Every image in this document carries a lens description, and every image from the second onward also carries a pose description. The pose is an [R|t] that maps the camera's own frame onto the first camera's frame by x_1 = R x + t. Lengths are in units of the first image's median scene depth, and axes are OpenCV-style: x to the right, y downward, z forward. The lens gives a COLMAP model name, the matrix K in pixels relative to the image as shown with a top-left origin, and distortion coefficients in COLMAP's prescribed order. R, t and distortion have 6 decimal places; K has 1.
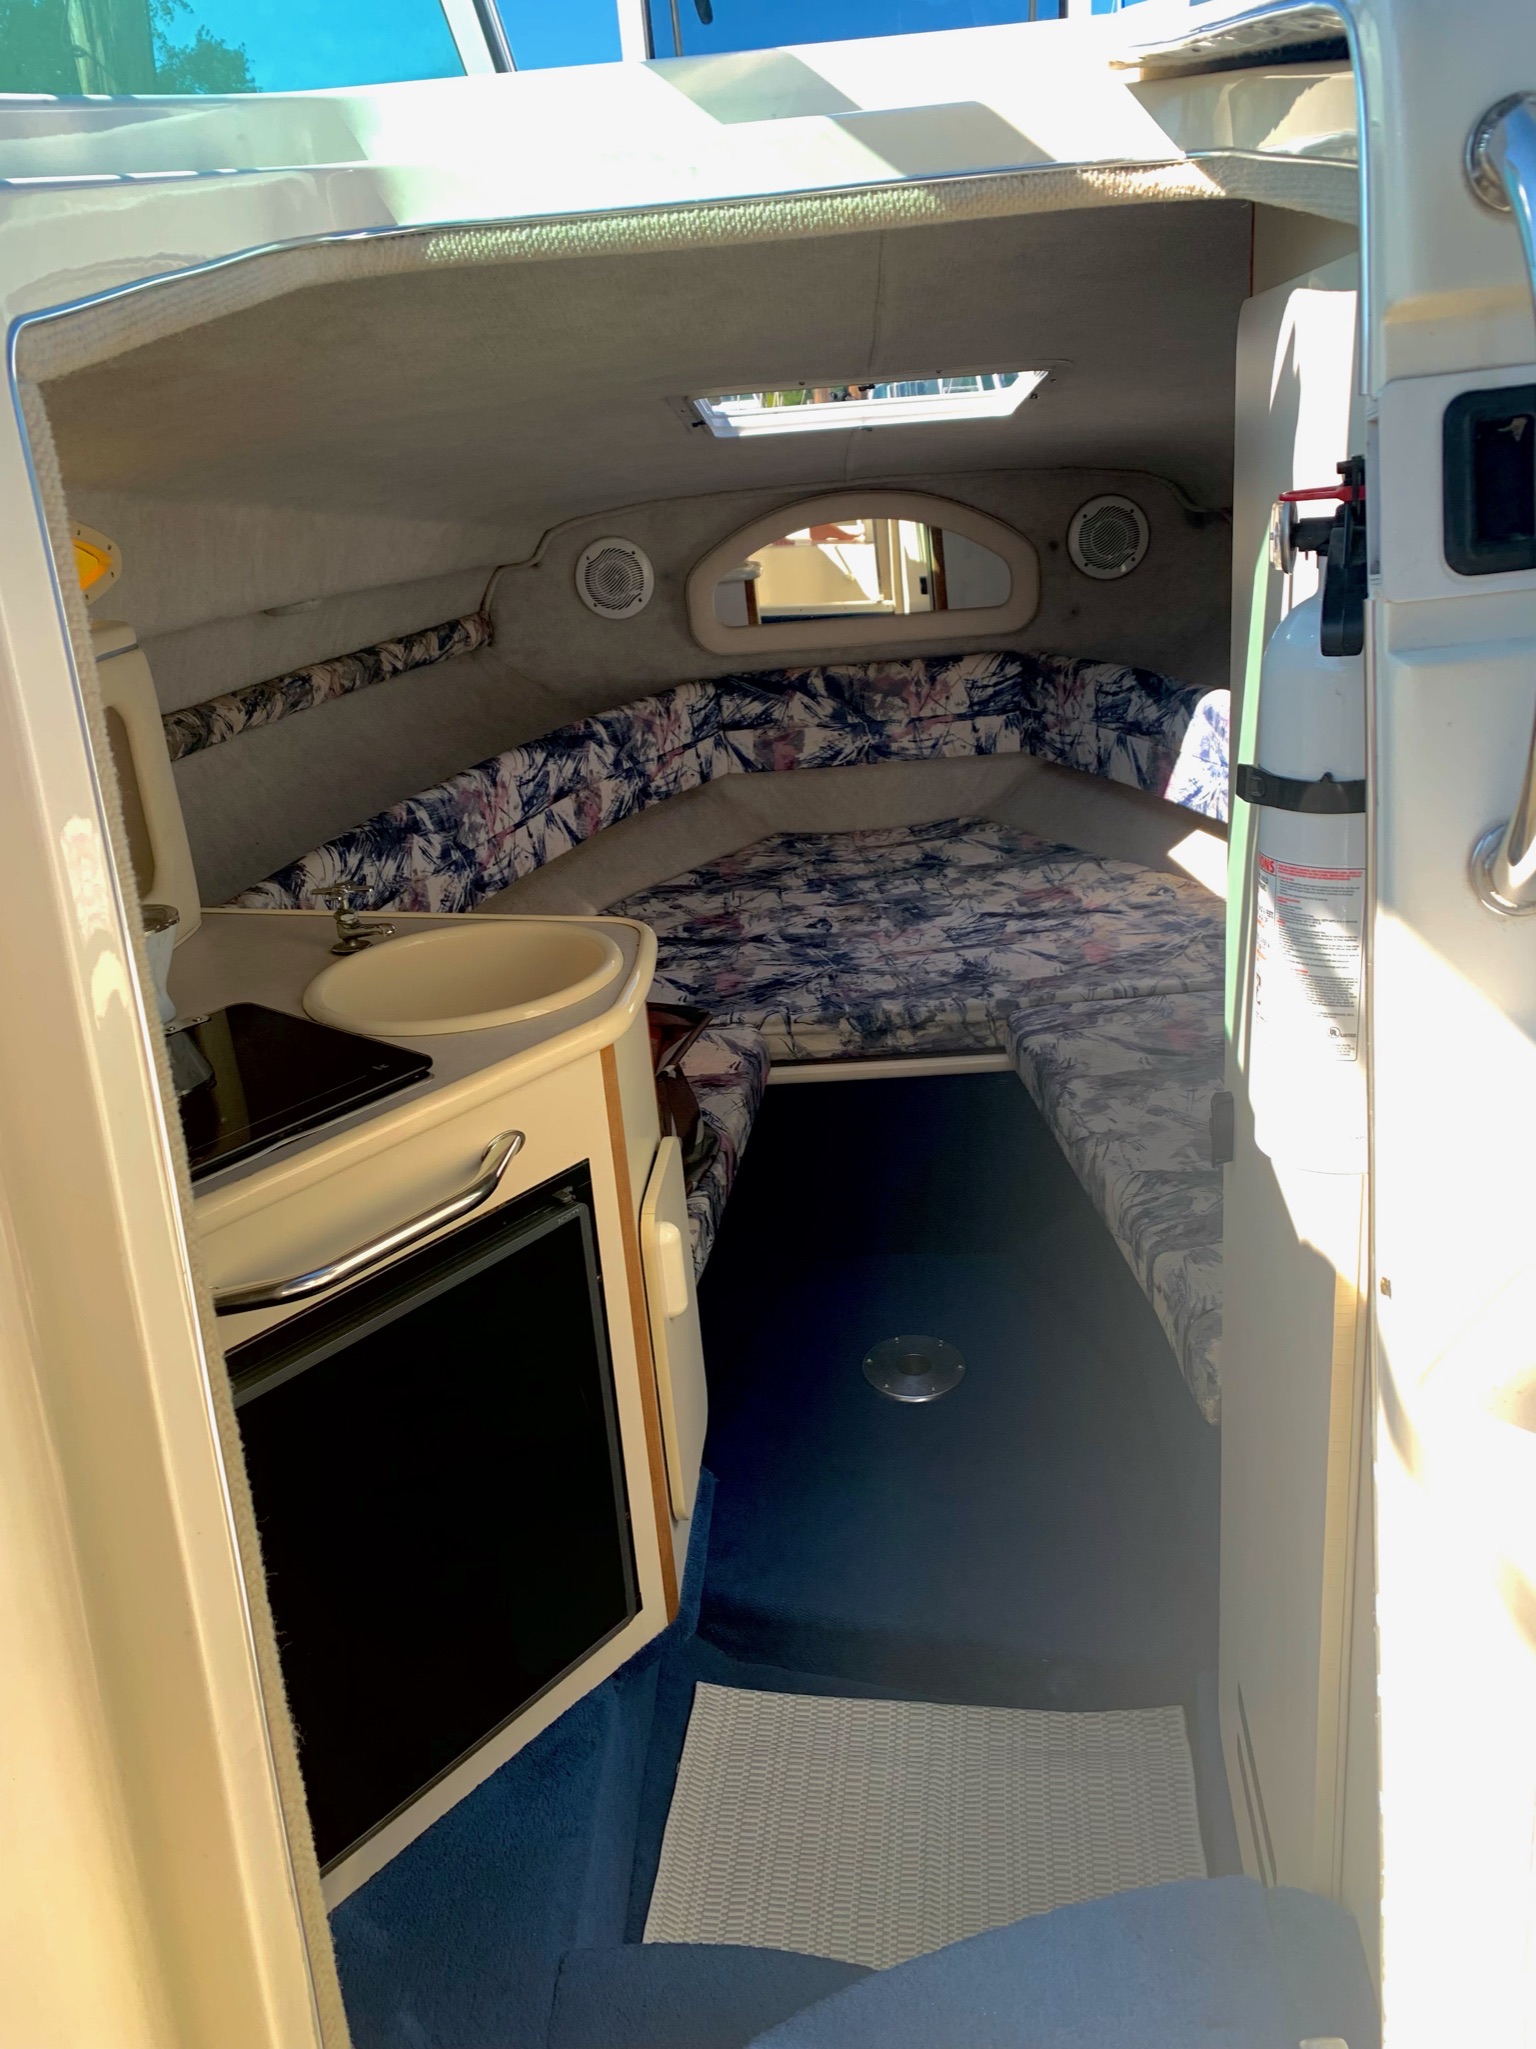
lens RADIAL K [[1549.2, 0, 769.0], [0, 1549.2, 1026.4], [0, 0, 1]] dist [-0.035279, -0.003494]
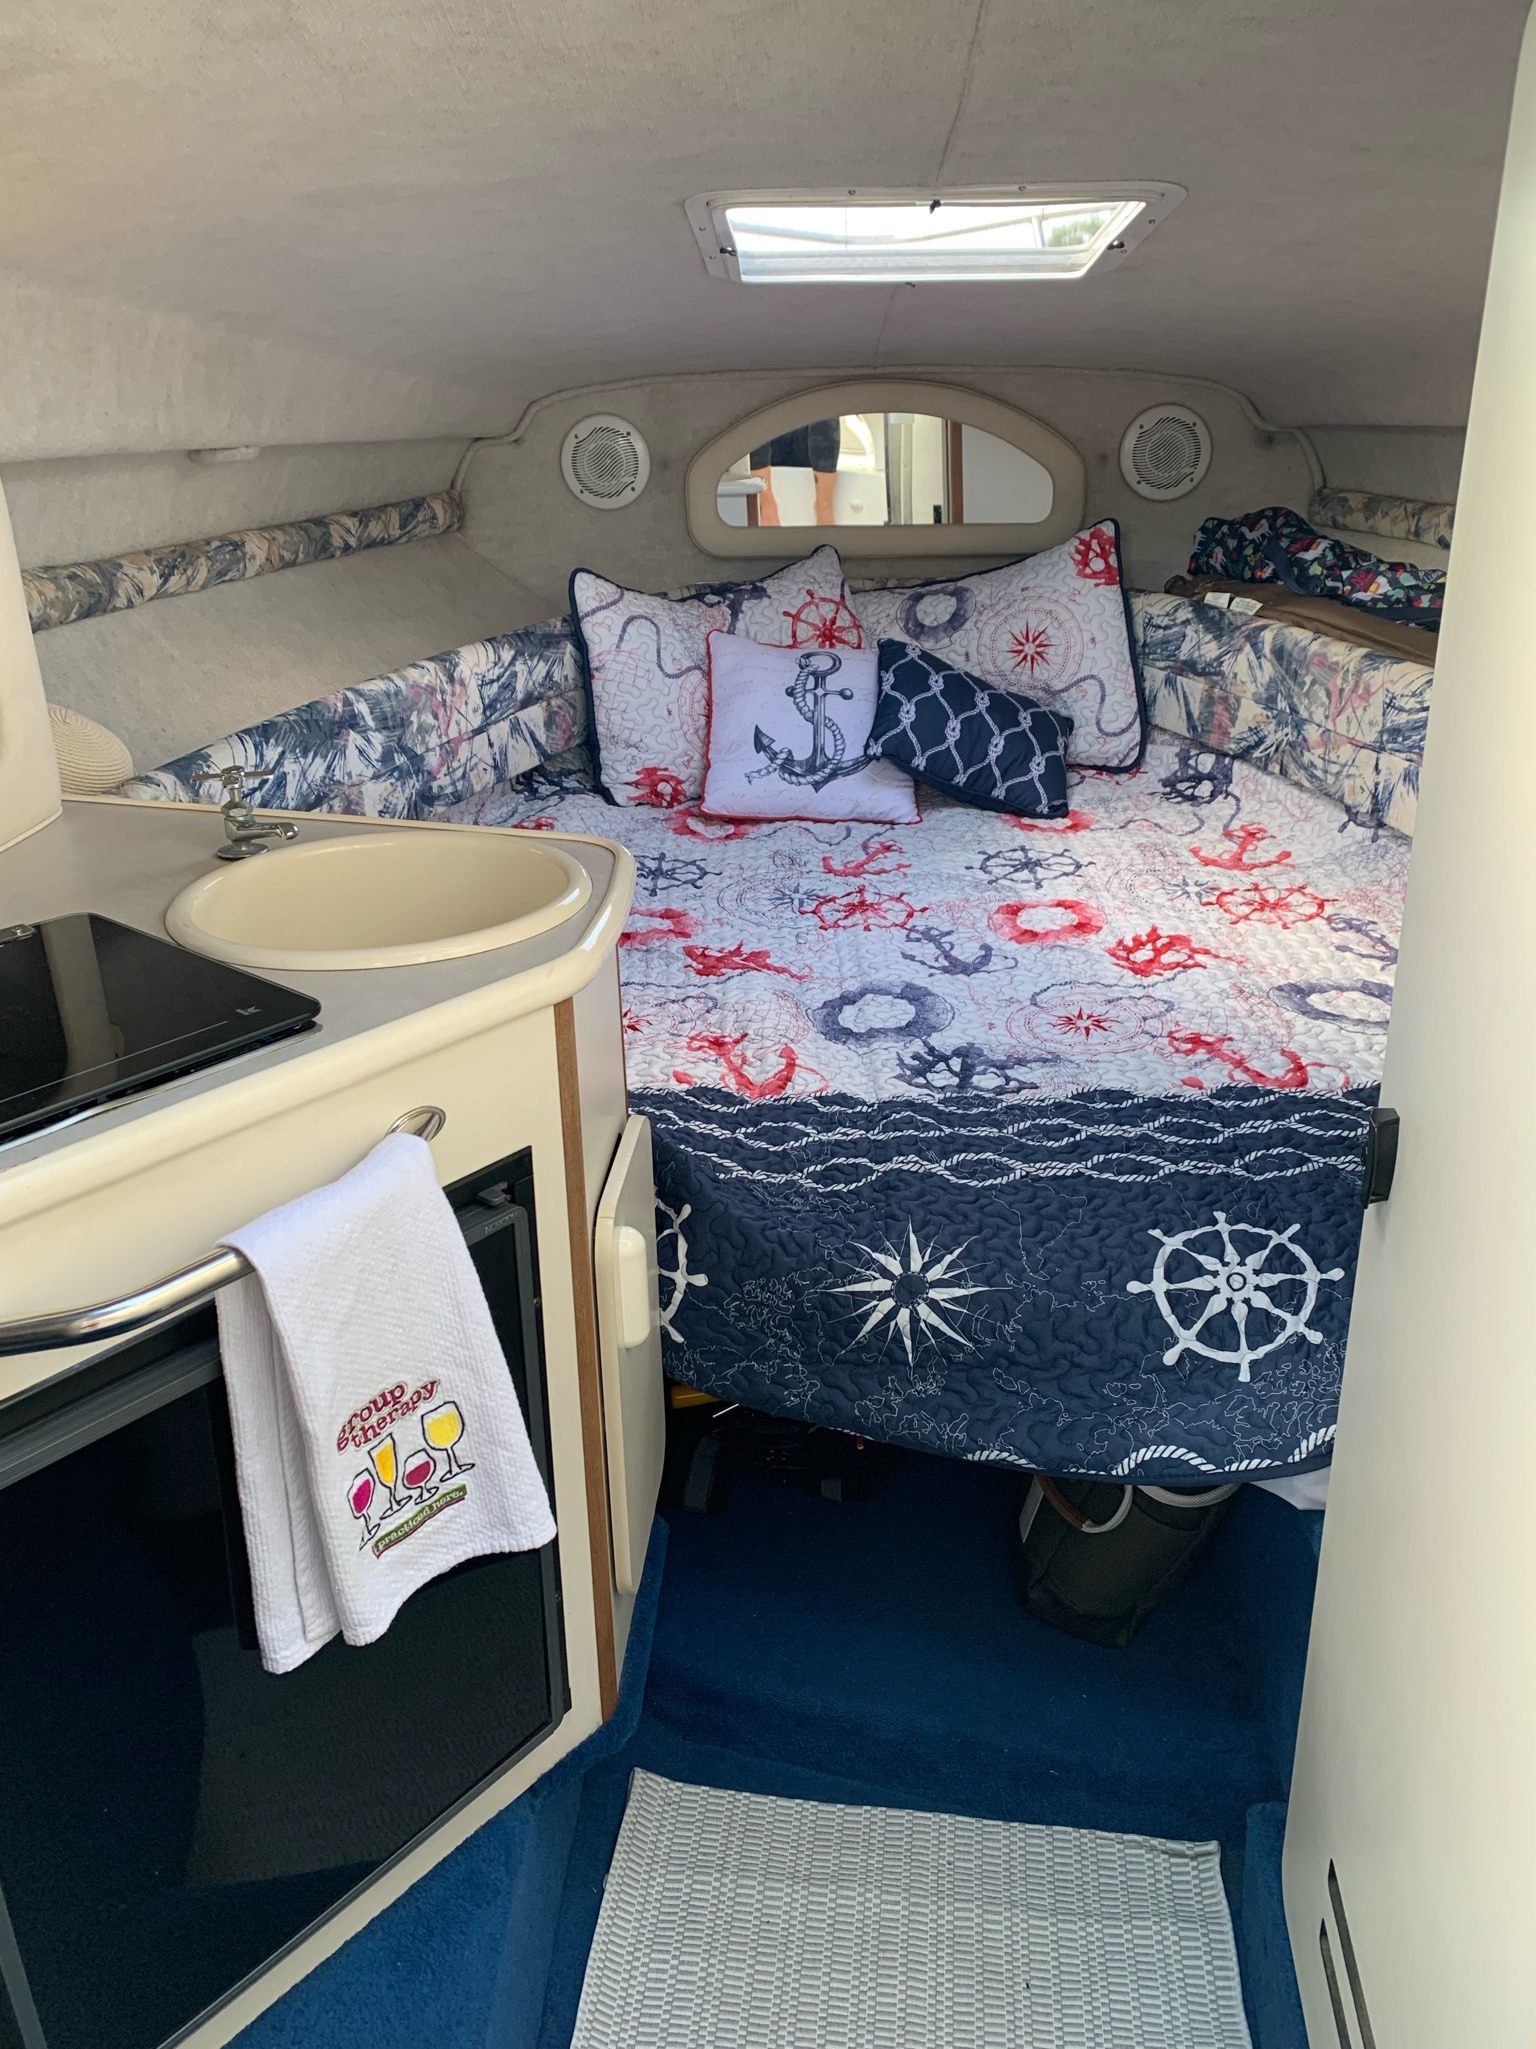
lens RADIAL K [[1549.2, 0, 770.6], [0, 1549.2, 1032.4], [0, 0, 1]] dist [-0.035279, -0.003494]
pose [[0.998012, 0.057505, 0.025808, -0.012694], [-0.058349, 0.997743, 0.033233, -0.001312], [-0.023838, -0.034673, 0.999114, 0.138399]]
